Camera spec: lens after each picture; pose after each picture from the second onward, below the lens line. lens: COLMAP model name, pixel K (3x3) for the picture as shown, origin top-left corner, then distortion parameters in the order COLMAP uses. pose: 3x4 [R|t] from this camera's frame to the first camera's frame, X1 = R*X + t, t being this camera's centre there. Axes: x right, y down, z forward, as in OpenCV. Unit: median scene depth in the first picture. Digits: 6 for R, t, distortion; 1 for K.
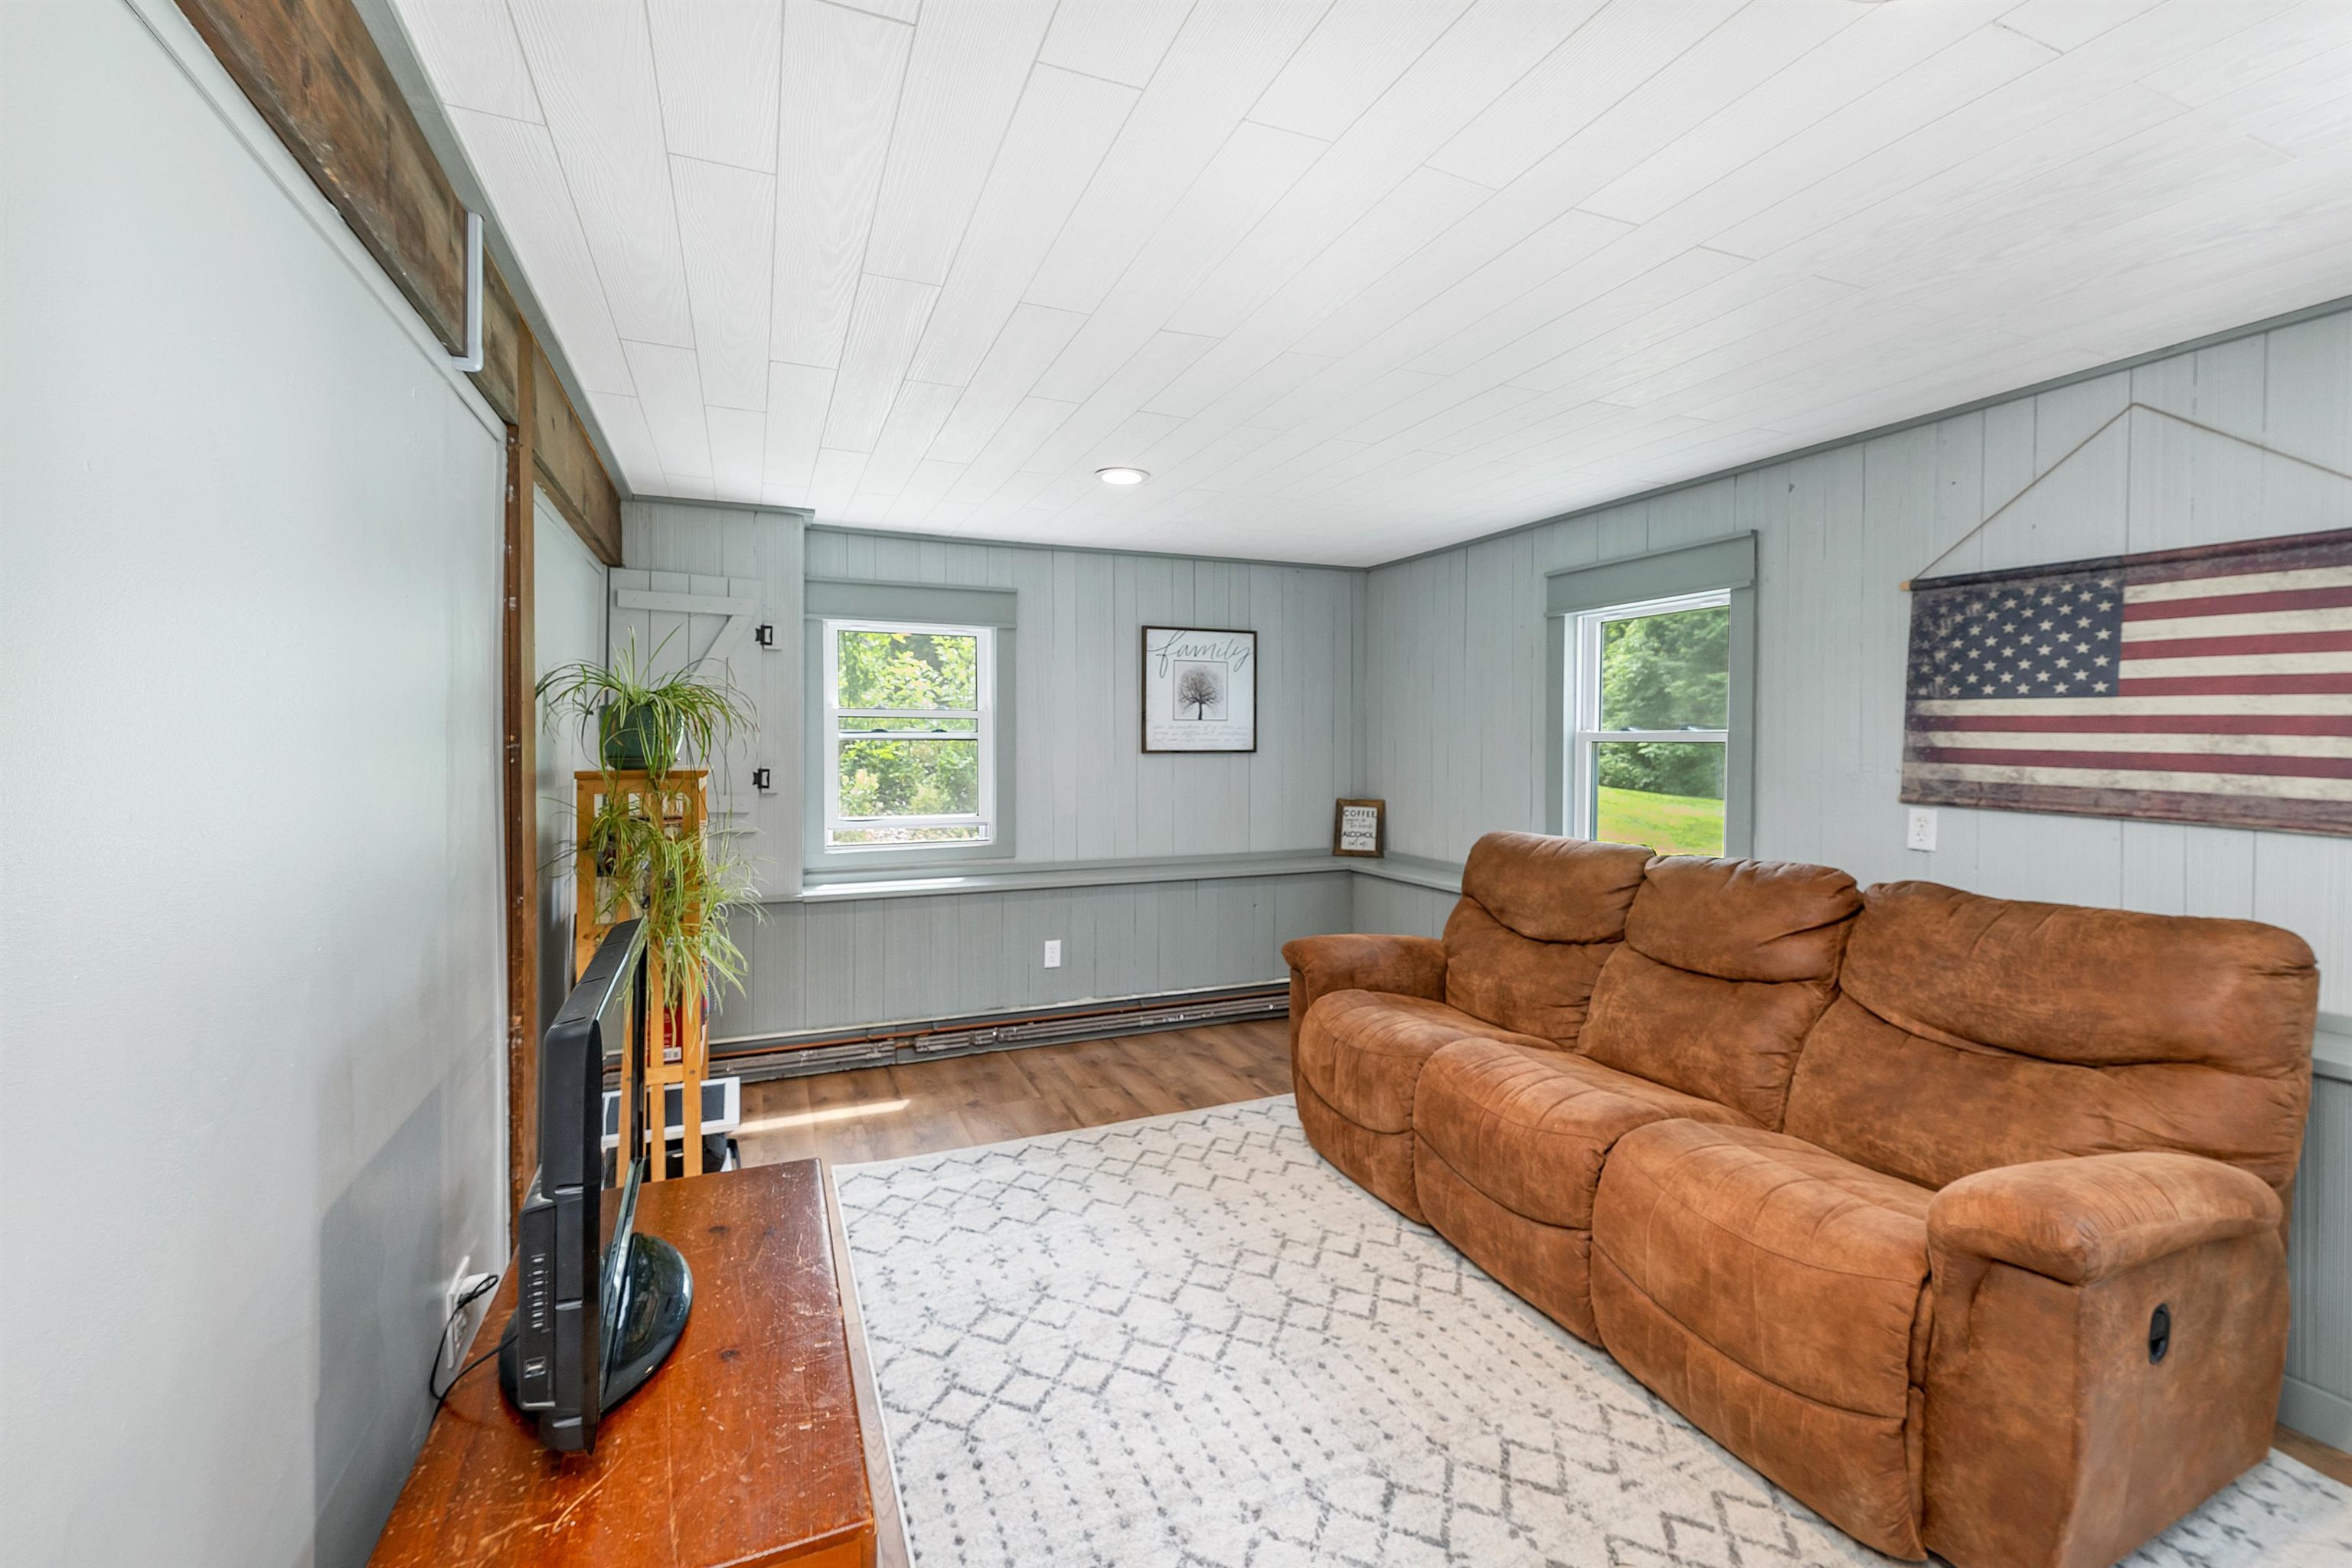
lens RADIAL K [[984.0, 0, 1171.3], [0, 984.0, 766.3], [0, 0, 1]] dist [0.003990, 0.000190]
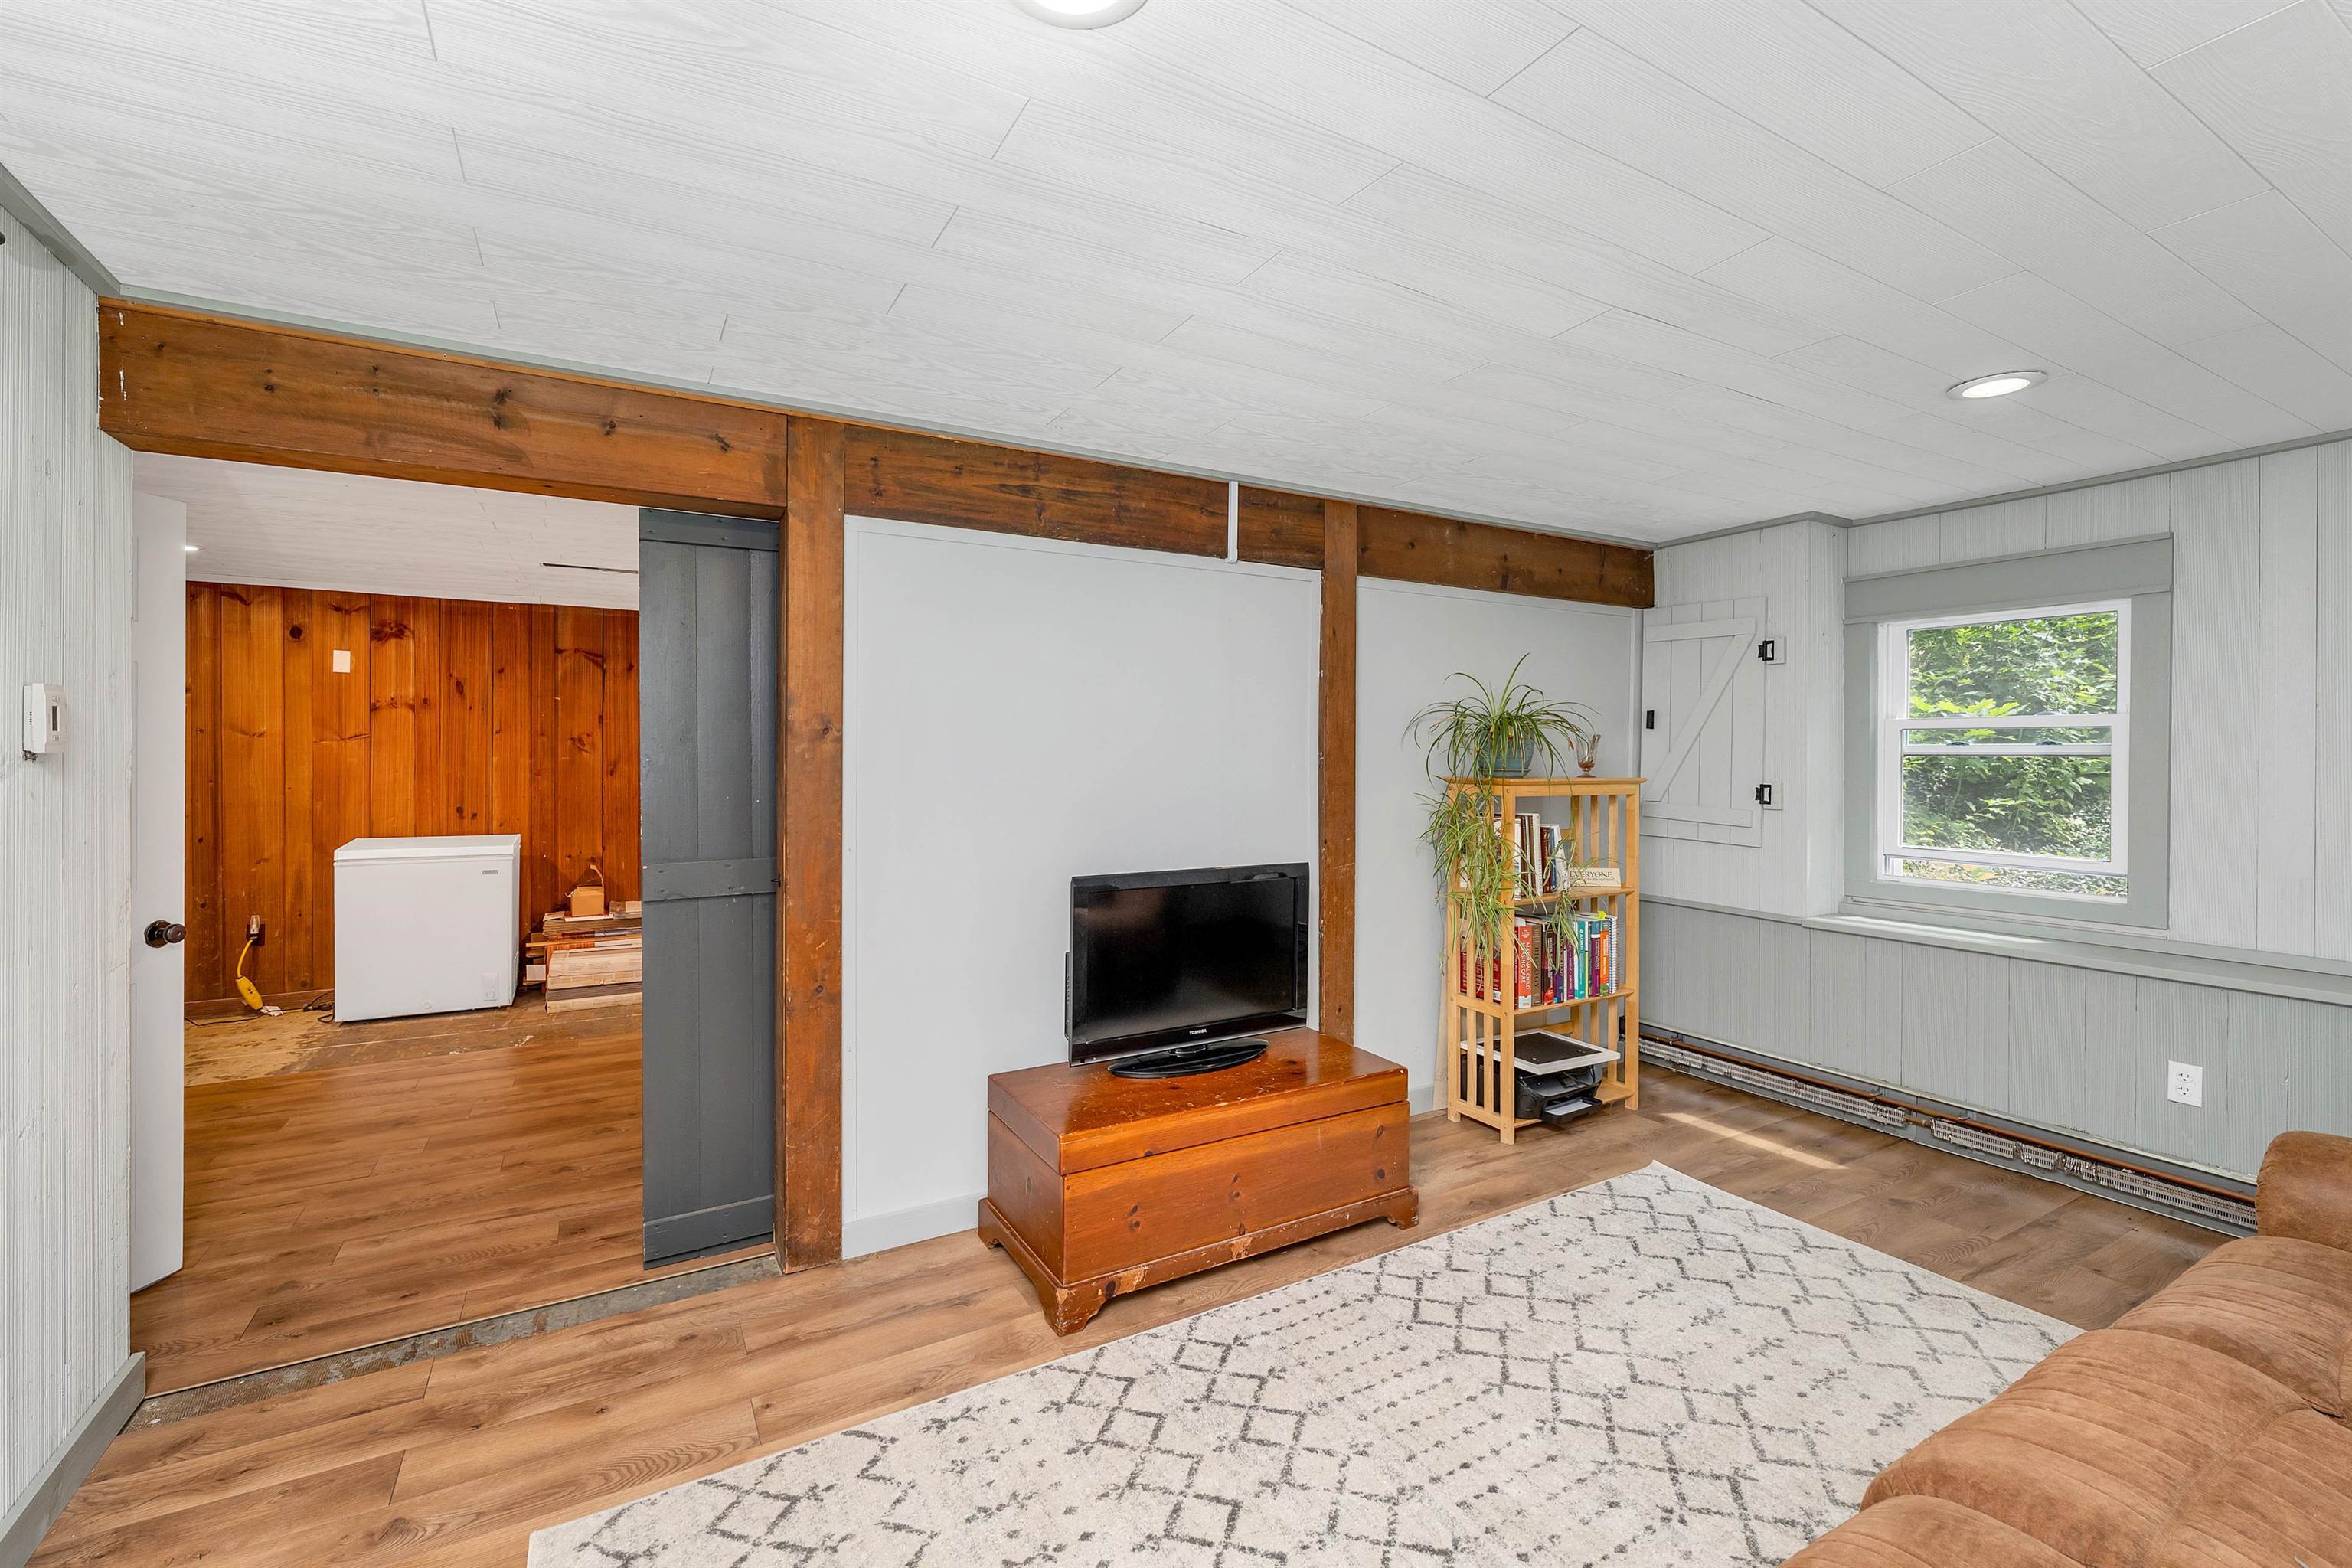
lens RADIAL K [[984.0, 0, 1167.2], [0, 984.0, 764.6], [0, 0, 1]] dist [0.003990, 0.000190]
pose [[0.119429, 0.008205, -0.992809, 0.585411], [-0.028895, 0.999571, 0.004785, -0.005565], [0.992422, 0.028116, 0.119615, 0.321097]]
